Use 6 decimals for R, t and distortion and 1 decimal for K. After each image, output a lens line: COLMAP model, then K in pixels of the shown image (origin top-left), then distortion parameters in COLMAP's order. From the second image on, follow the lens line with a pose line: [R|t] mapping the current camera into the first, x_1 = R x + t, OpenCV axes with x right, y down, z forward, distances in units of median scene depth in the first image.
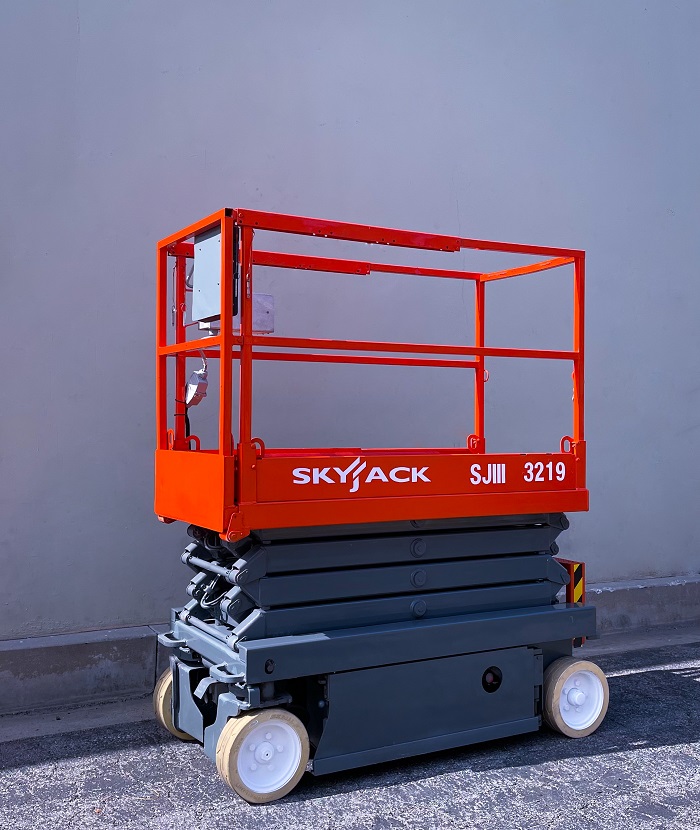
lens RADIAL K [[946.8, 0, 351.0], [0, 946.8, 379.2], [0, 0, 1]] dist [0.019531, 0.000000]
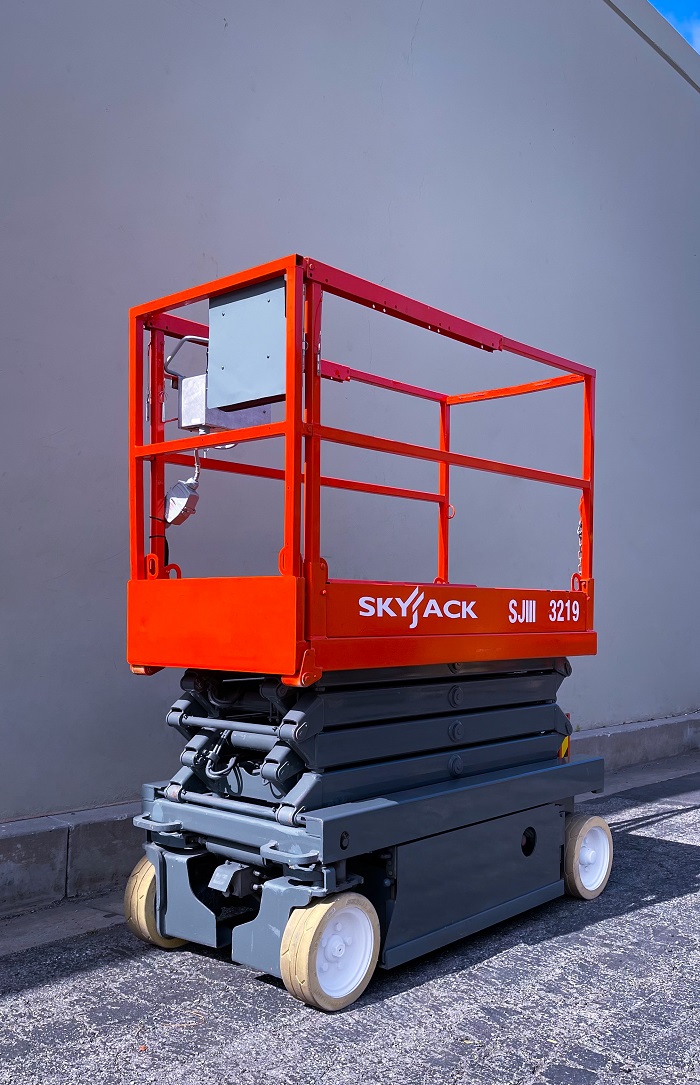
lens RADIAL K [[989.3, 0, 357.9], [0, 989.3, 601.6], [0, 0, 1]] dist [0.023850, 0.000000]
pose [[0.944019, 0.004479, 0.329861, -0.304750], [-0.017133, 0.999224, 0.035464, 0.061643], [-0.329446, -0.039130, 0.943363, 0.186218]]
